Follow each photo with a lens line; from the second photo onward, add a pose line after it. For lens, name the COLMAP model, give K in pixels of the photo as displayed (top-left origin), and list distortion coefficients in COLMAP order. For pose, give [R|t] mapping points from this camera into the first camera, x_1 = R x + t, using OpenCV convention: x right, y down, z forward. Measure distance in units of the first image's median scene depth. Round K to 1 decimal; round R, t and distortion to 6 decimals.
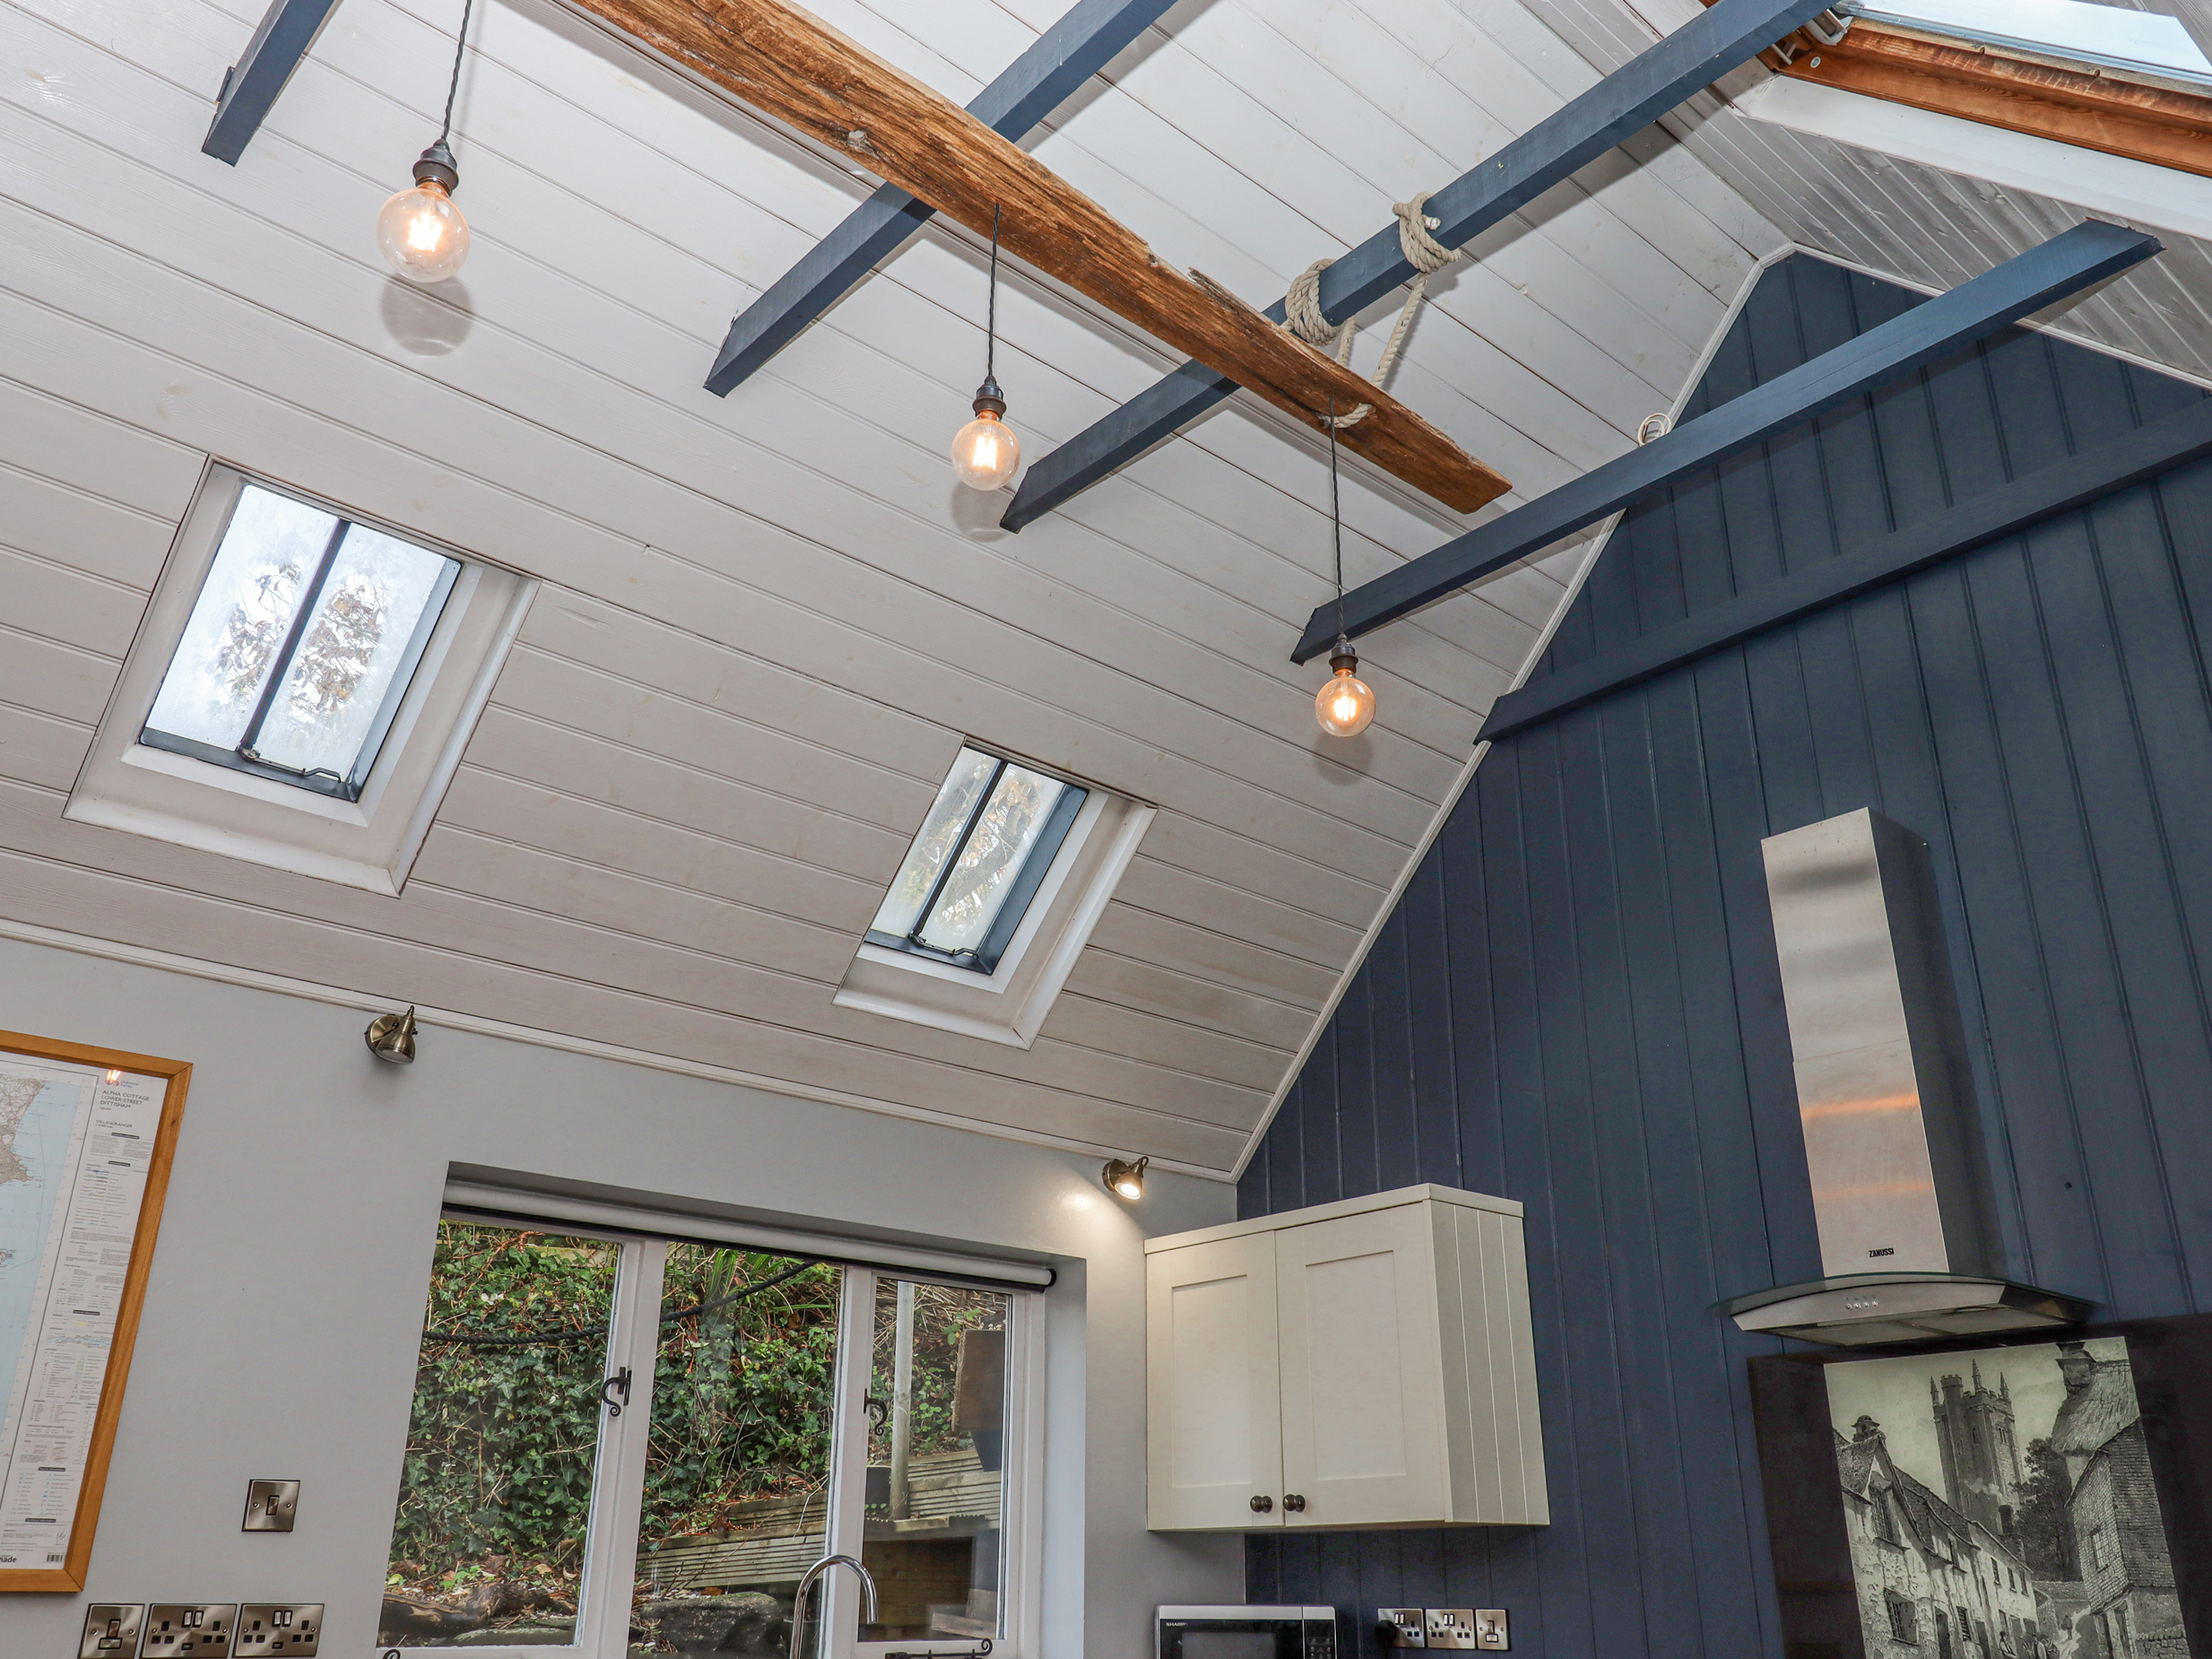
lens RADIAL K [[1794.8, 0, 1106.0], [0, 1794.8, 829.5], [0, 0, 1]] dist [0.004695, -0.005430]
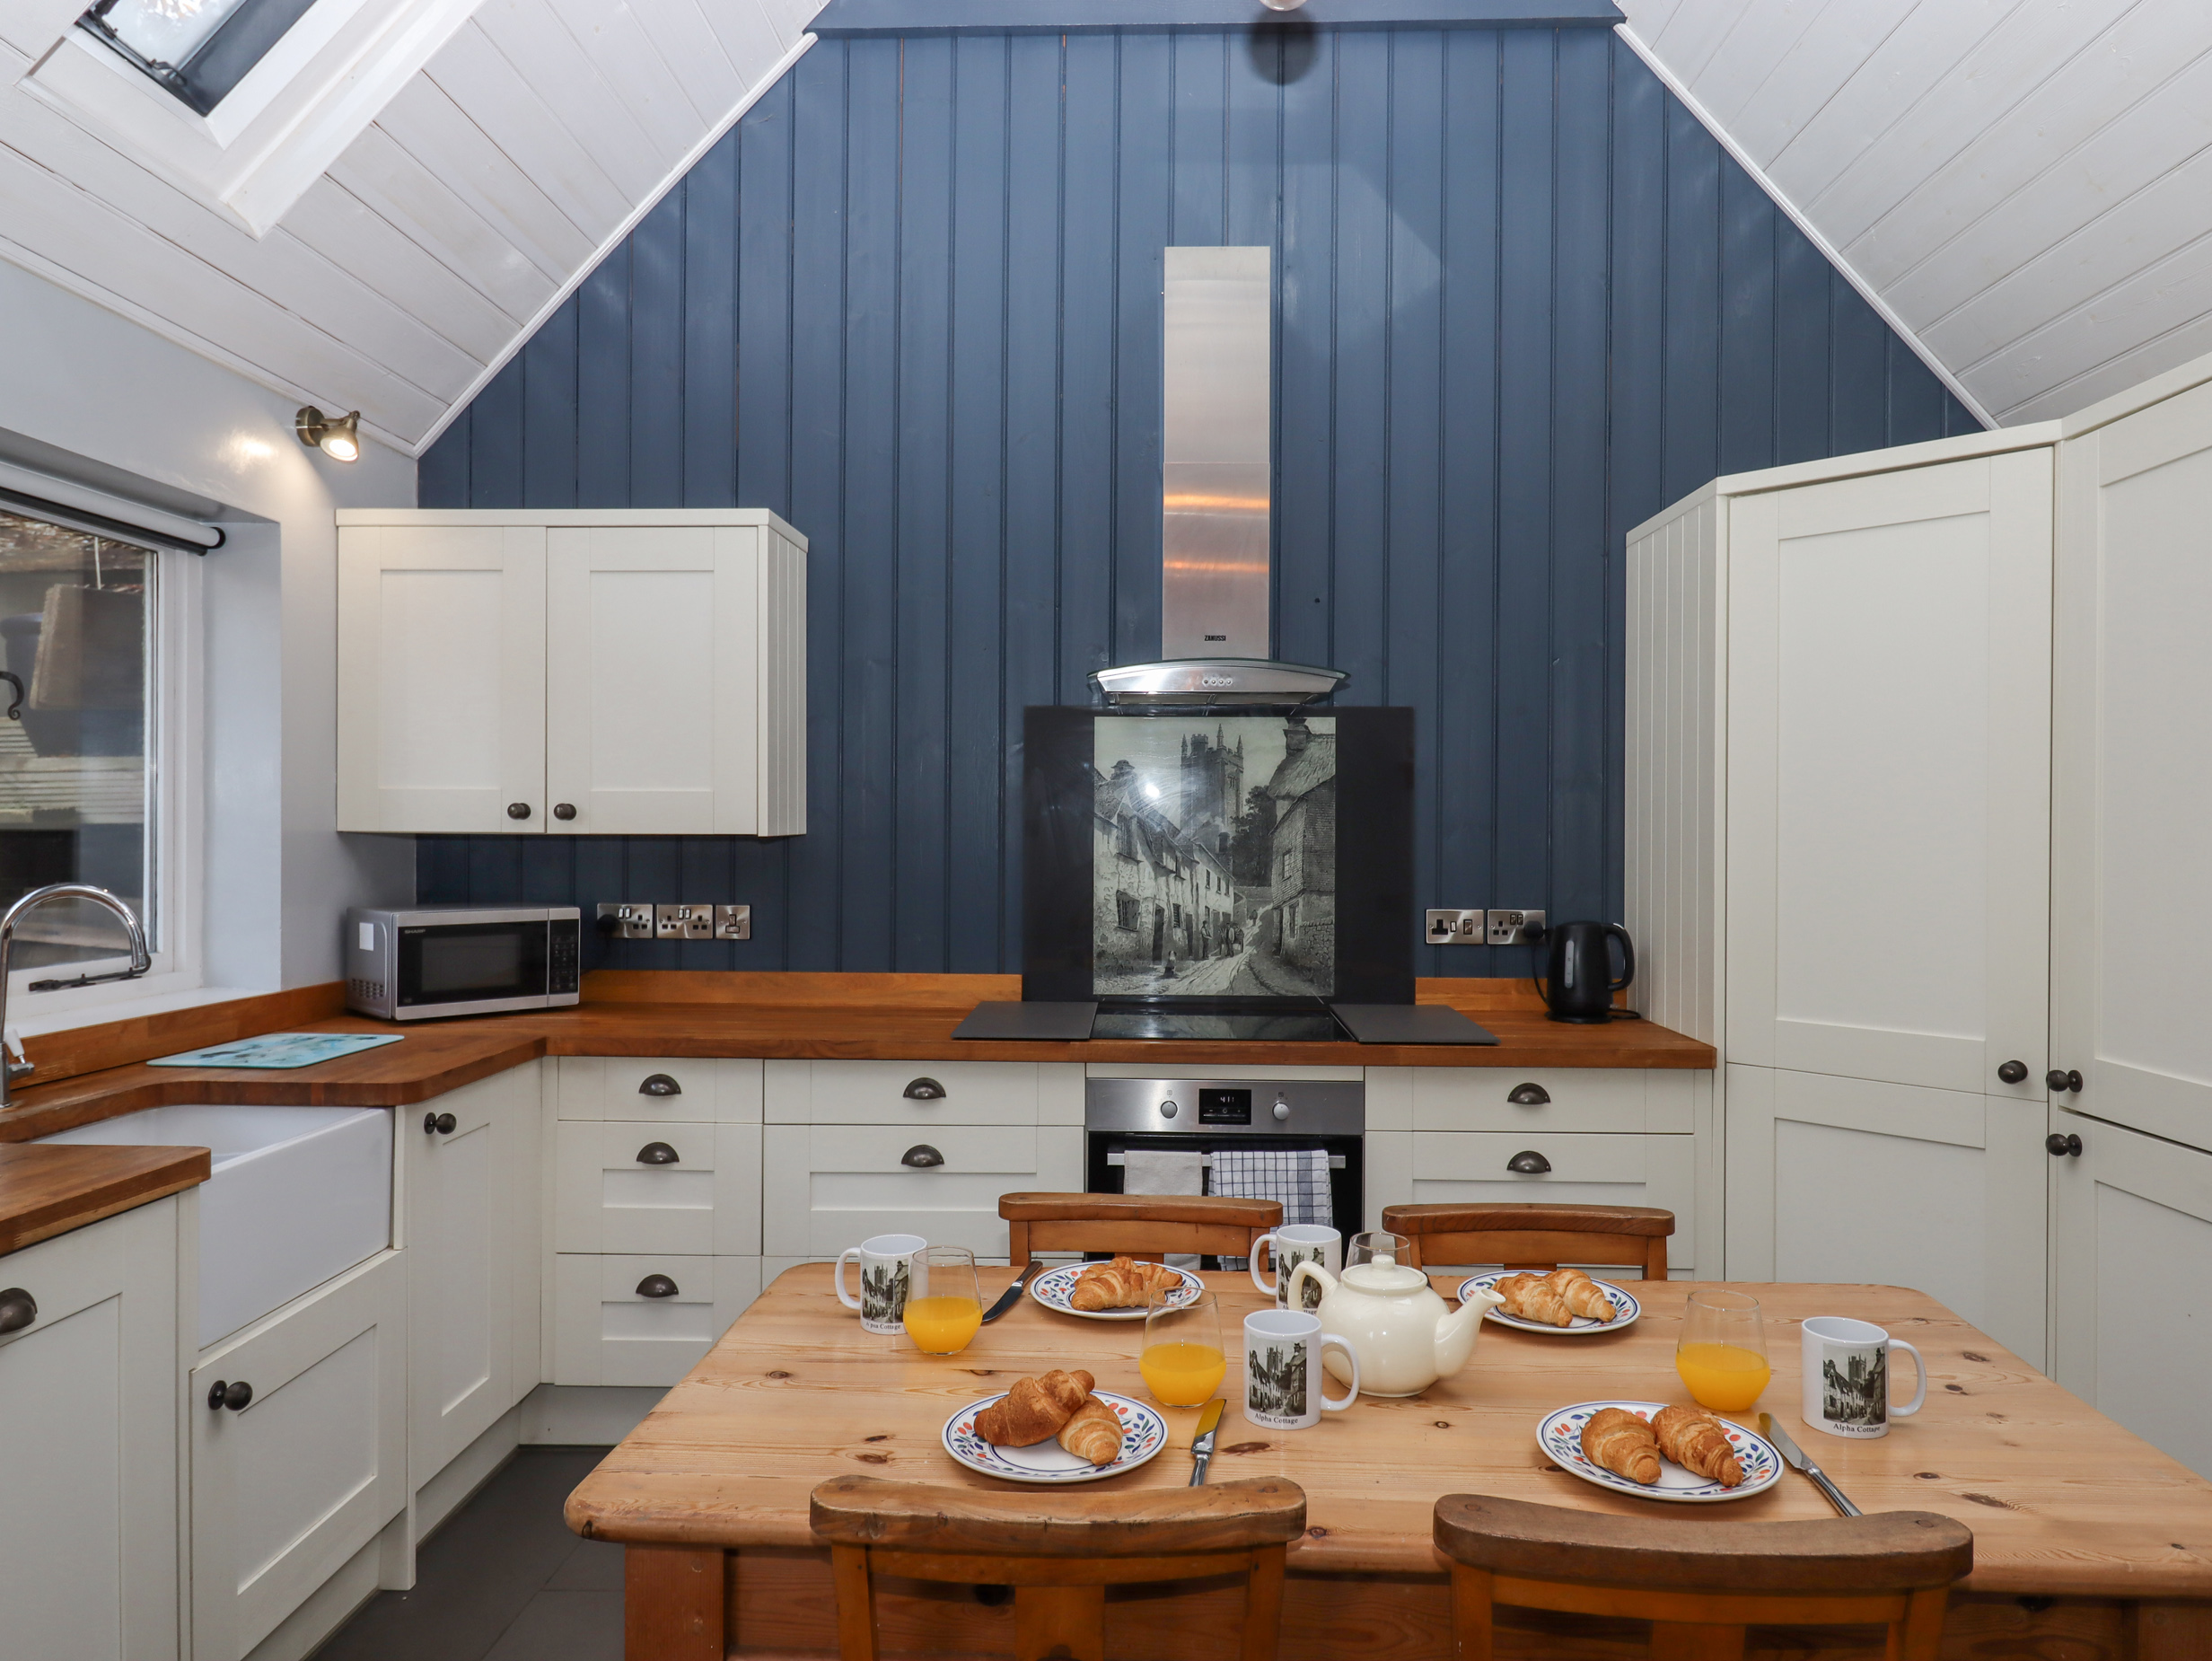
lens RADIAL K [[1476.7, 0, 1106.0], [0, 1476.7, 830.5], [0, 0, 1]] dist [0.004944, -0.000069]
pose [[0.686949, -0.001642, 0.726704, -0.332969], [-0.288224, 0.917366, 0.274530, 0.104091], [-0.667104, -0.398042, 0.629711, 0.378079]]
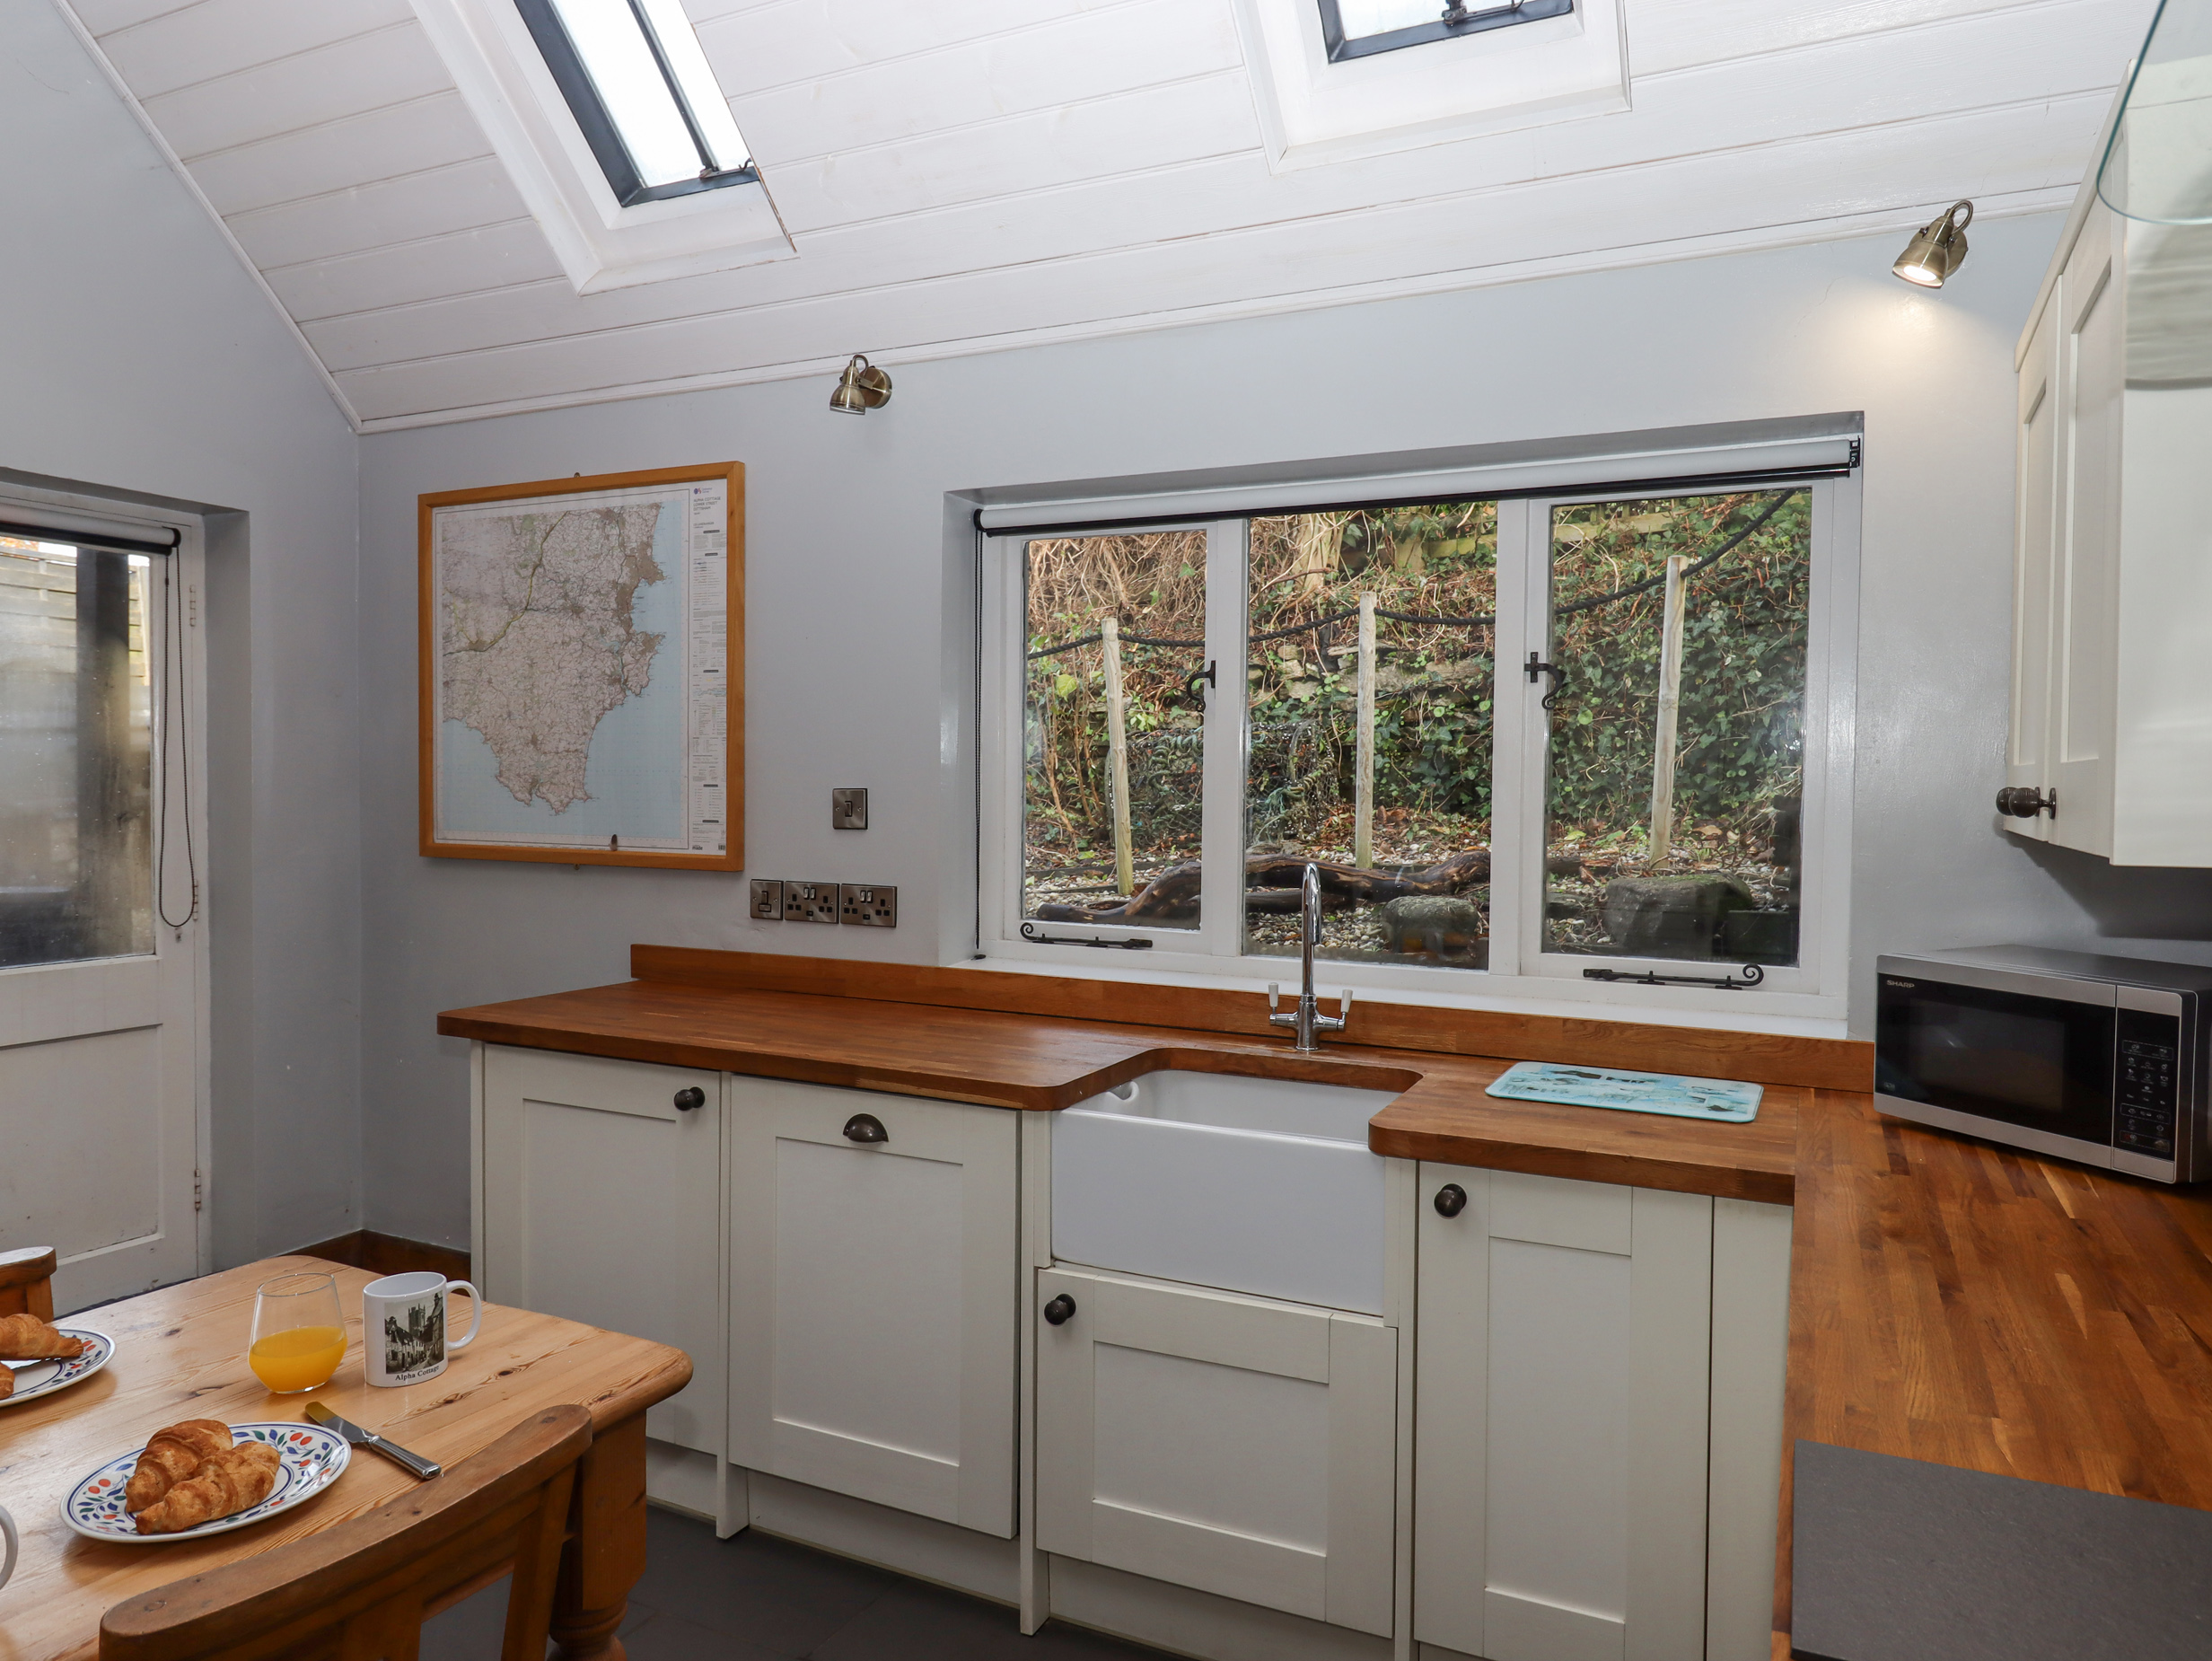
lens RADIAL K [[1476.7, 0, 1106.0], [0, 1476.7, 830.5], [0, 0, 1]] dist [0.004944, -0.000069]
pose [[0.385144, 0.034237, -0.922221, 0.487316], [0.354907, 0.916963, 0.182260, 0.260816], [0.851883, -0.397500, 0.341012, 0.774203]]
